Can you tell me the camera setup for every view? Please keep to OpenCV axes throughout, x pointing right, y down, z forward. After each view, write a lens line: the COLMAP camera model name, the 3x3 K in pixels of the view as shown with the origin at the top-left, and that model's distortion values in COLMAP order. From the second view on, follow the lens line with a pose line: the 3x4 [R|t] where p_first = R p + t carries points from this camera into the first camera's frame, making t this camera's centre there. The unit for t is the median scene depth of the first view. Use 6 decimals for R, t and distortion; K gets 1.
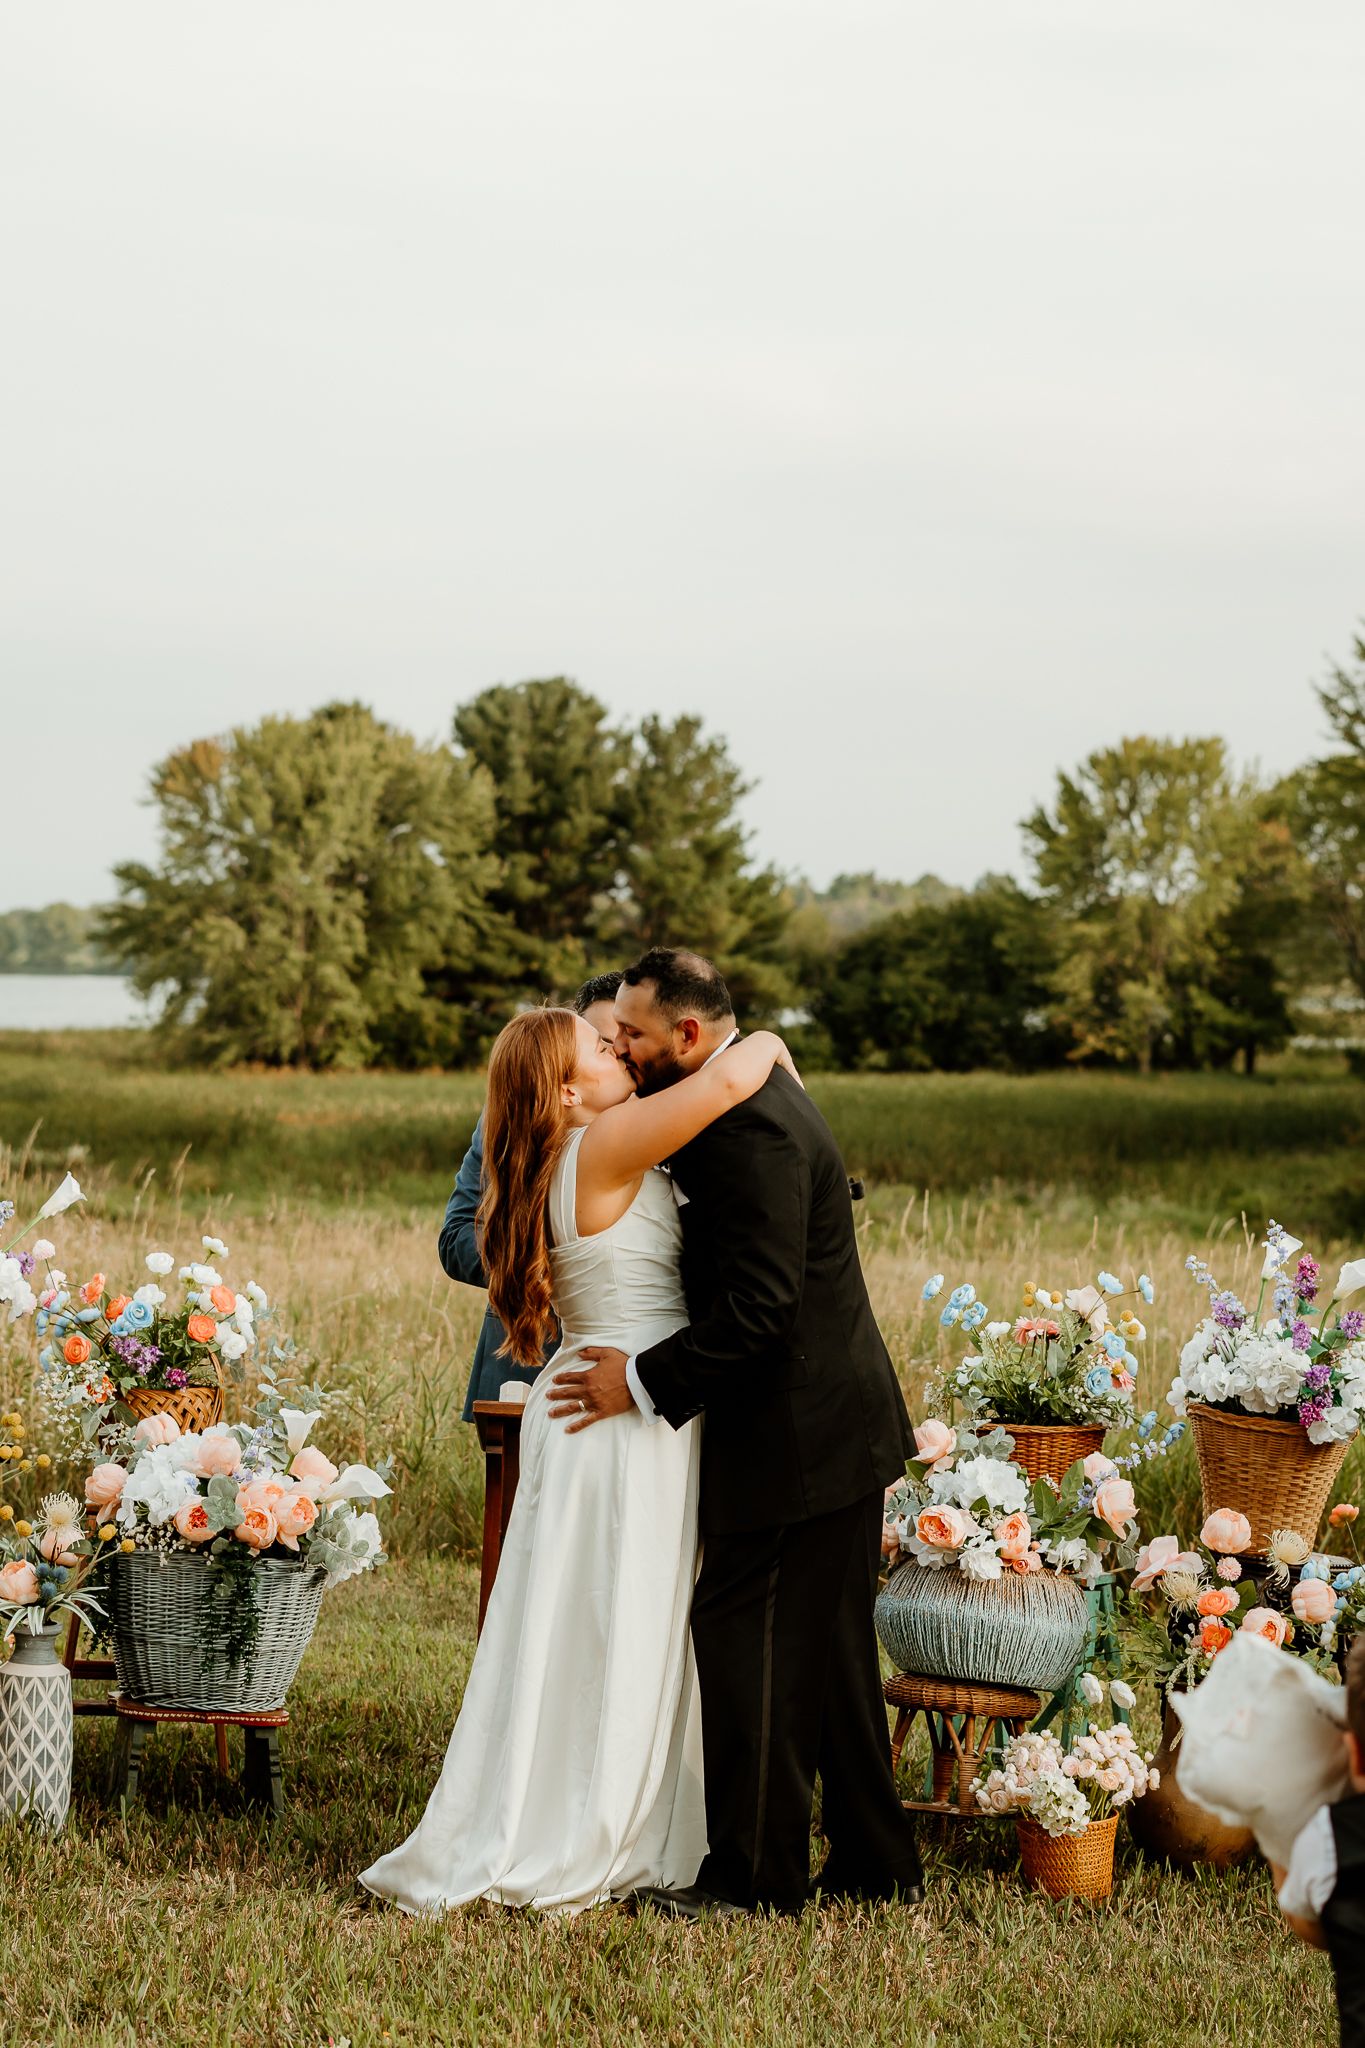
lens RADIAL K [[2863.8, 0, 682.5], [0, 2863.8, 1024.0], [0, 0, 1]] dist [0.011290, 0.092441]
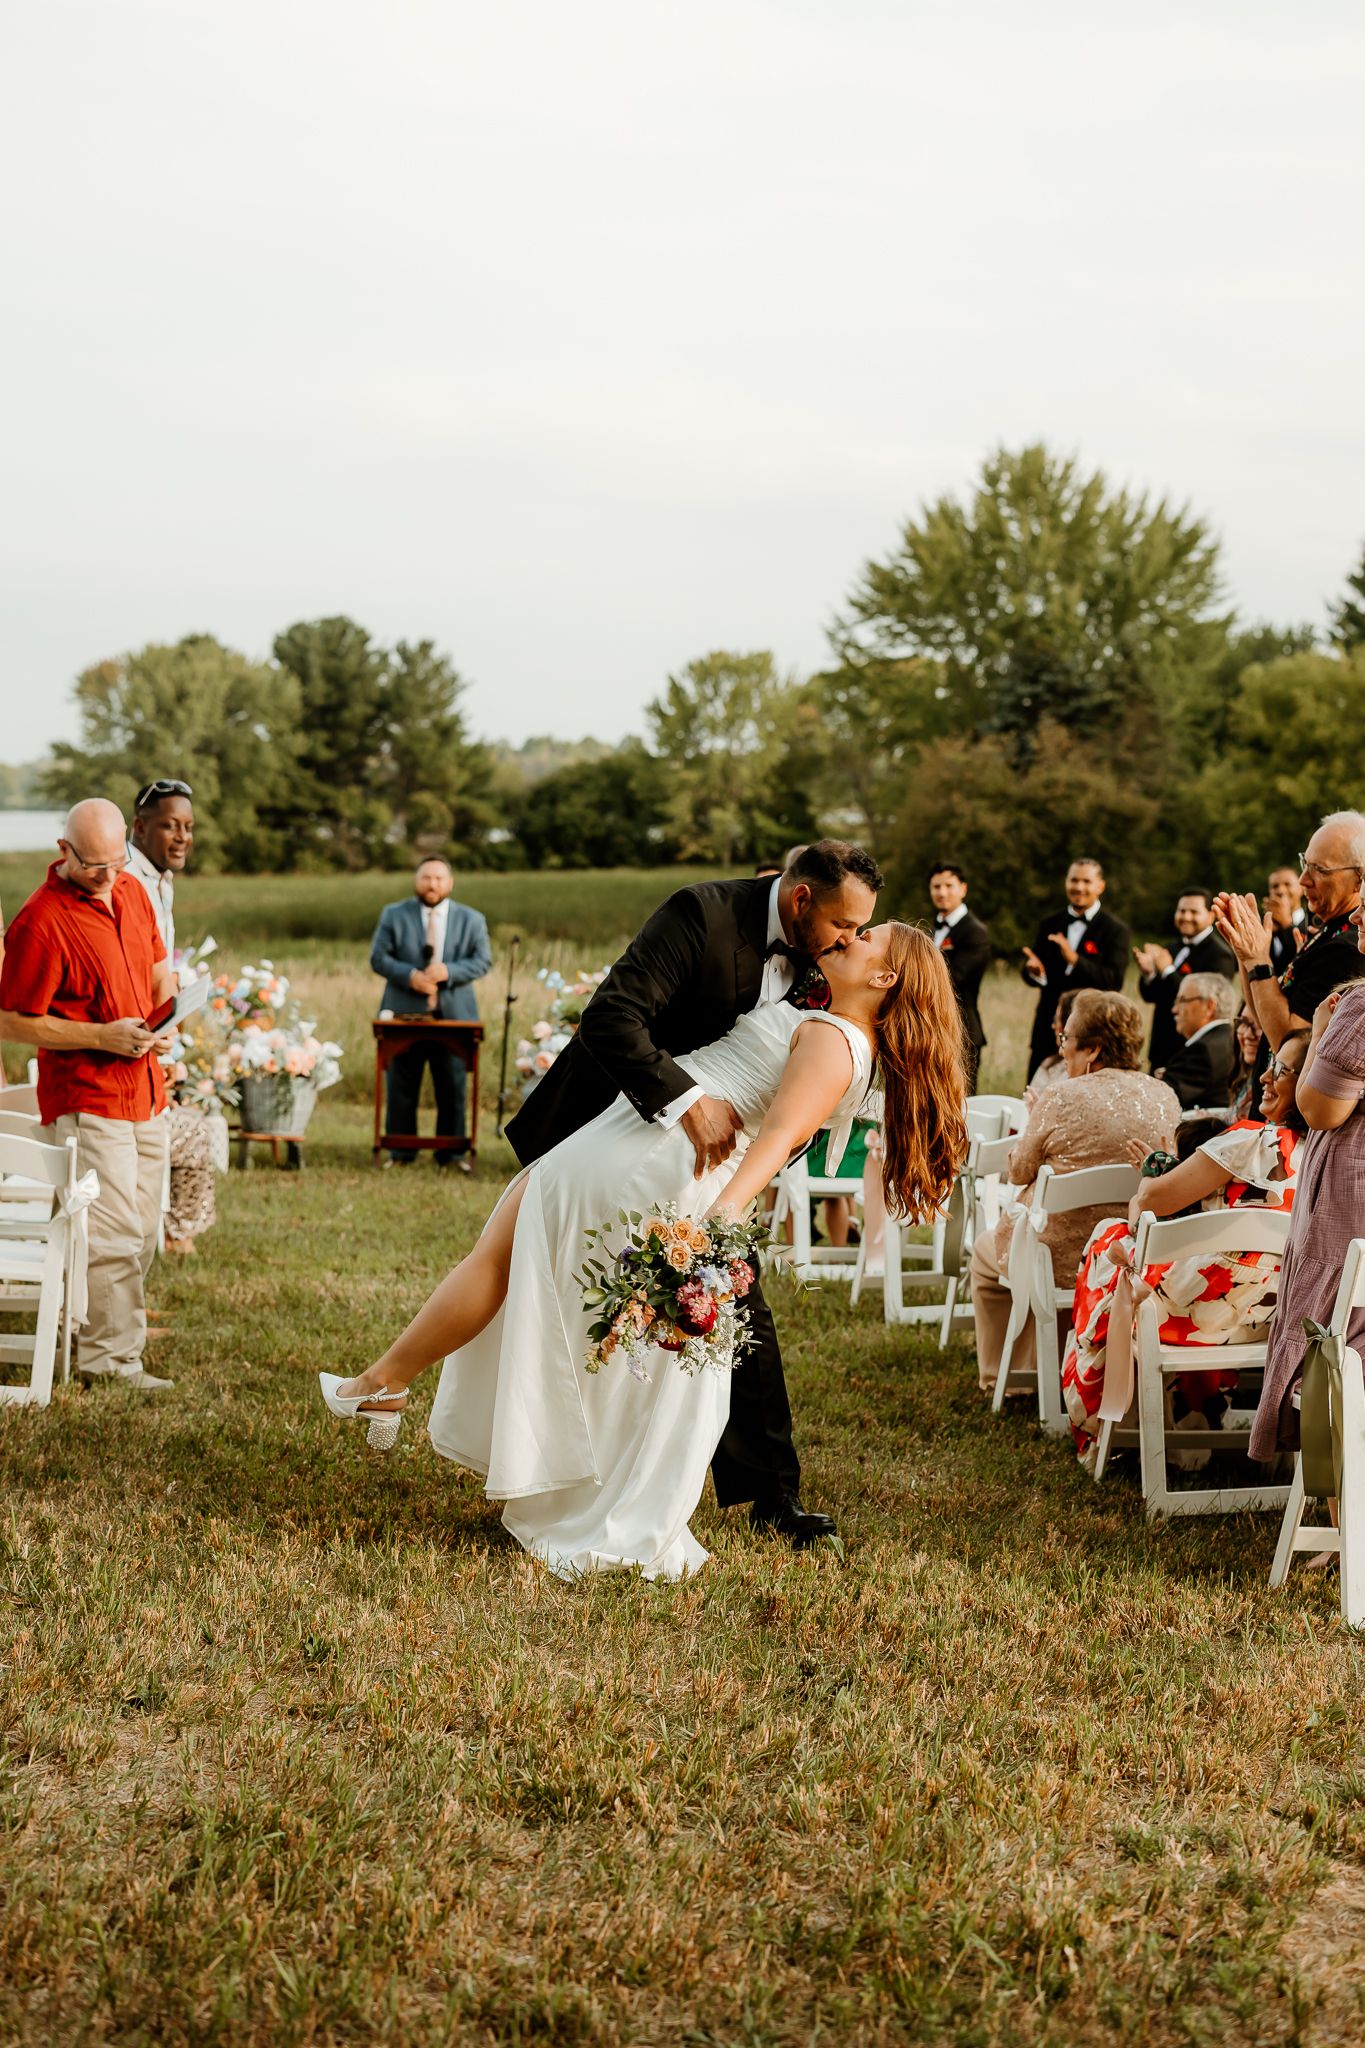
lens RADIAL K [[2863.8, 0, 682.5], [0, 2863.8, 1024.0], [0, 0, 1]] dist [0.011290, 0.092441]
pose [[0.995213, -0.022330, 0.095142, -0.012202], [0.014517, 0.996524, 0.082035, -0.026323], [-0.096643, -0.080261, 0.992078, -0.552383]]
